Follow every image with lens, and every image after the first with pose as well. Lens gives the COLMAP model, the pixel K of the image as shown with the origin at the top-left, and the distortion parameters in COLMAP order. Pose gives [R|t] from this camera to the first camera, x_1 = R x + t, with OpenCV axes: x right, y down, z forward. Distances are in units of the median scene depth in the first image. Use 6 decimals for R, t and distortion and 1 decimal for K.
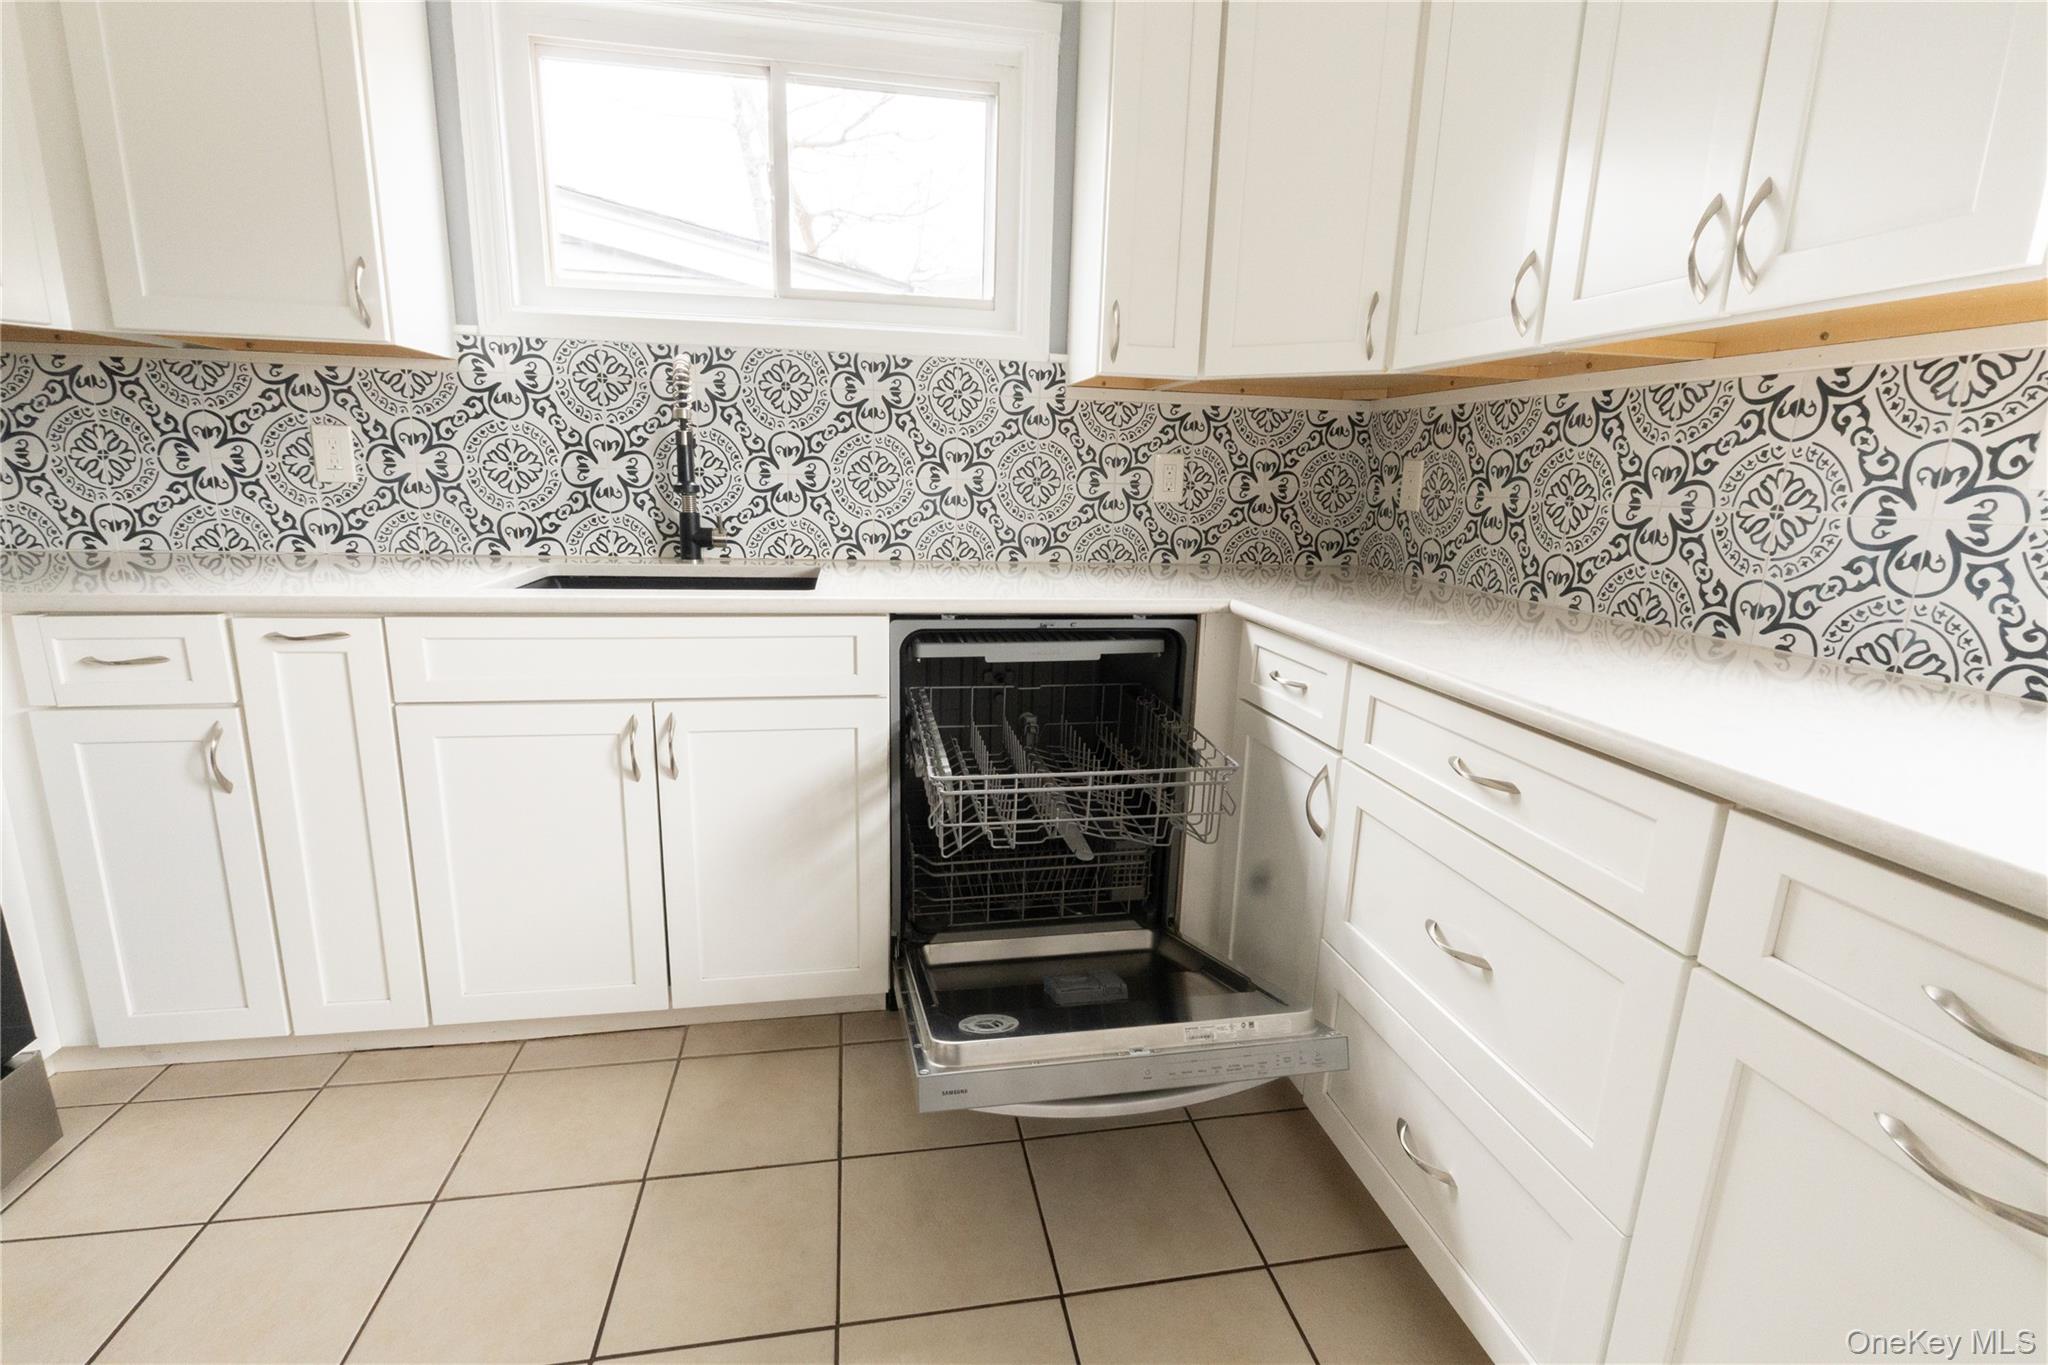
lens RADIAL K [[907.5, 0, 1018.8], [0, 907.5, 674.8], [0, 0, 1]] dist [-0.007490, -0.000113]
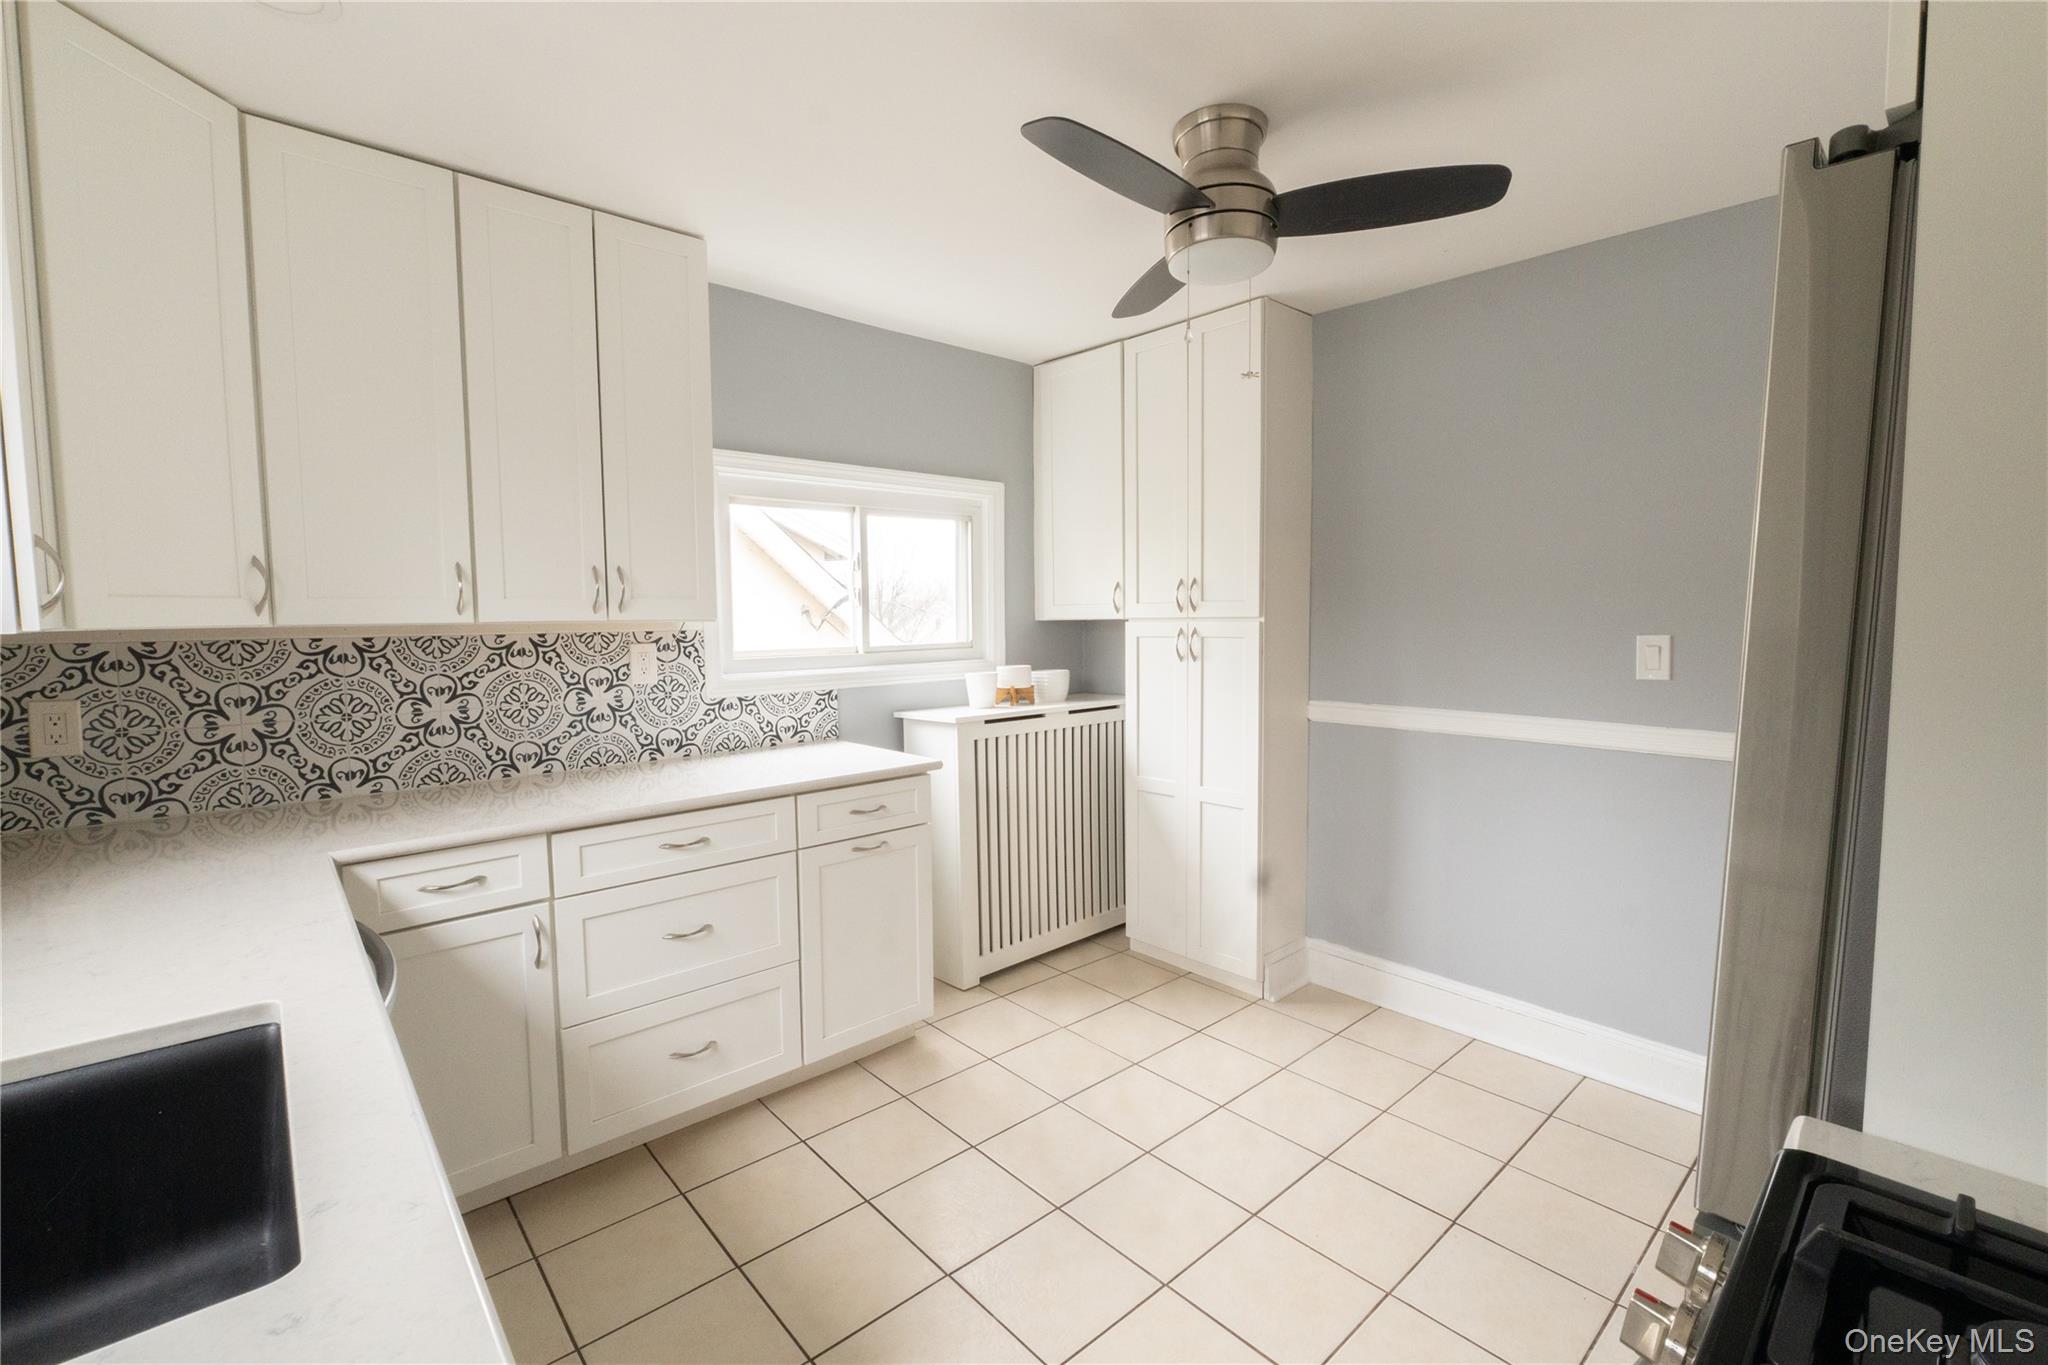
lens RADIAL K [[873.3, 0, 1018.0], [0, 873.3, 675.1], [0, 0, 1]] dist [-0.015614, -0.000210]
pose [[-0.519692, -0.083267, 0.850286, -0.847842], [0.182345, 0.961497, 0.205606, -0.290682], [-0.834668, 0.261898, -0.484499, 0.681288]]
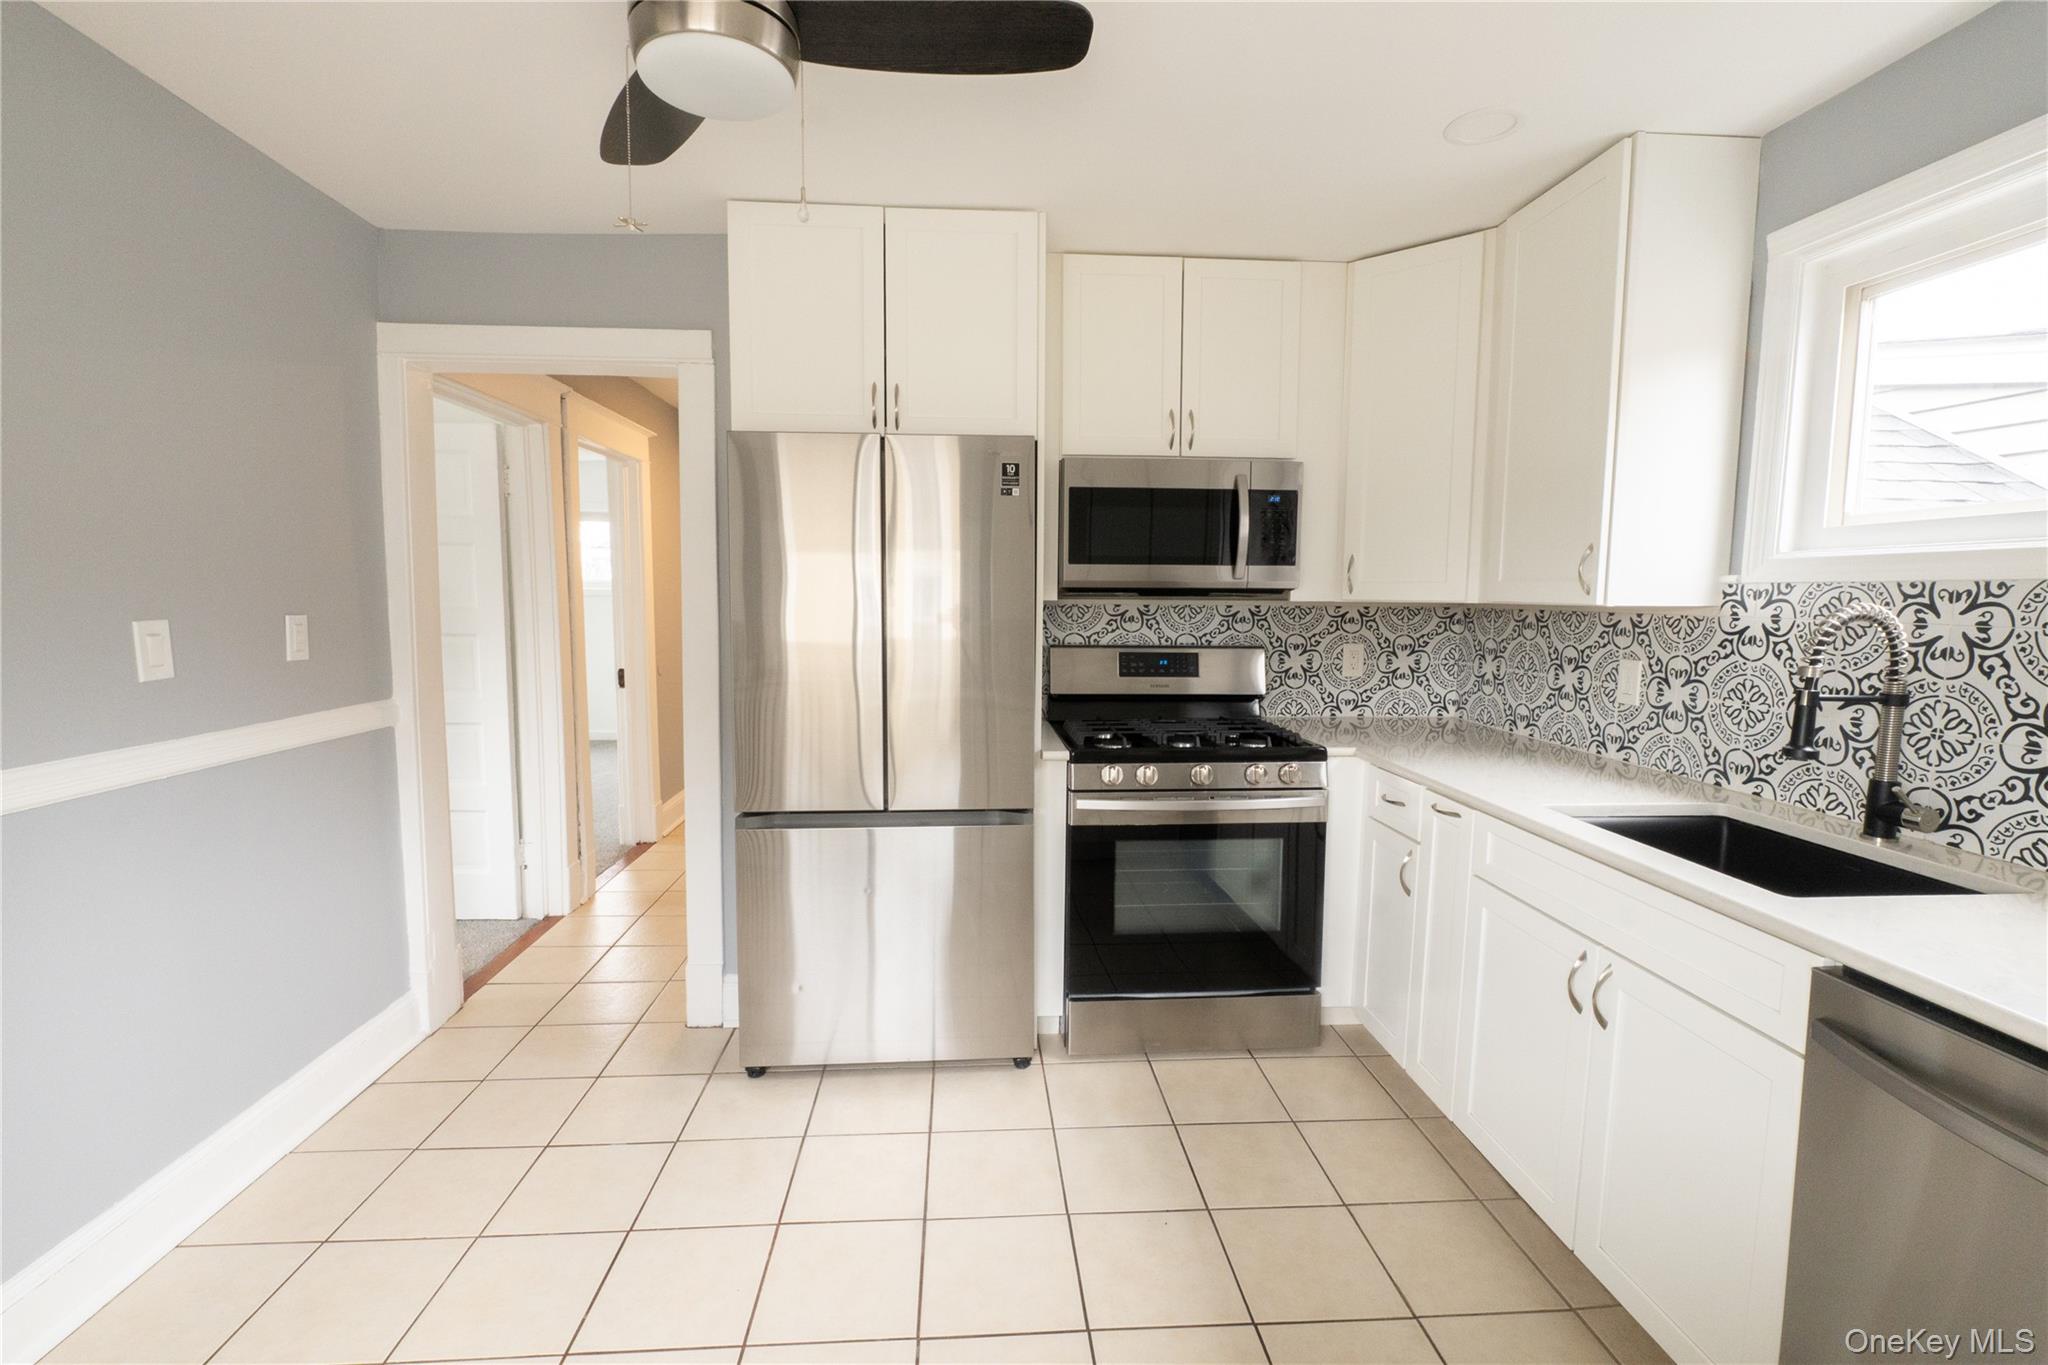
lens RADIAL K [[885.6, 0, 1018.6], [0, 885.6, 675.2], [0, 0, 1]] dist [-0.007049, -0.000303]
pose [[-0.113234, 0.063023, -0.991568, 0.533148], [-0.231732, 0.968788, 0.088038, -0.167502], [0.966167, 0.239746, -0.095095, 0.309154]]
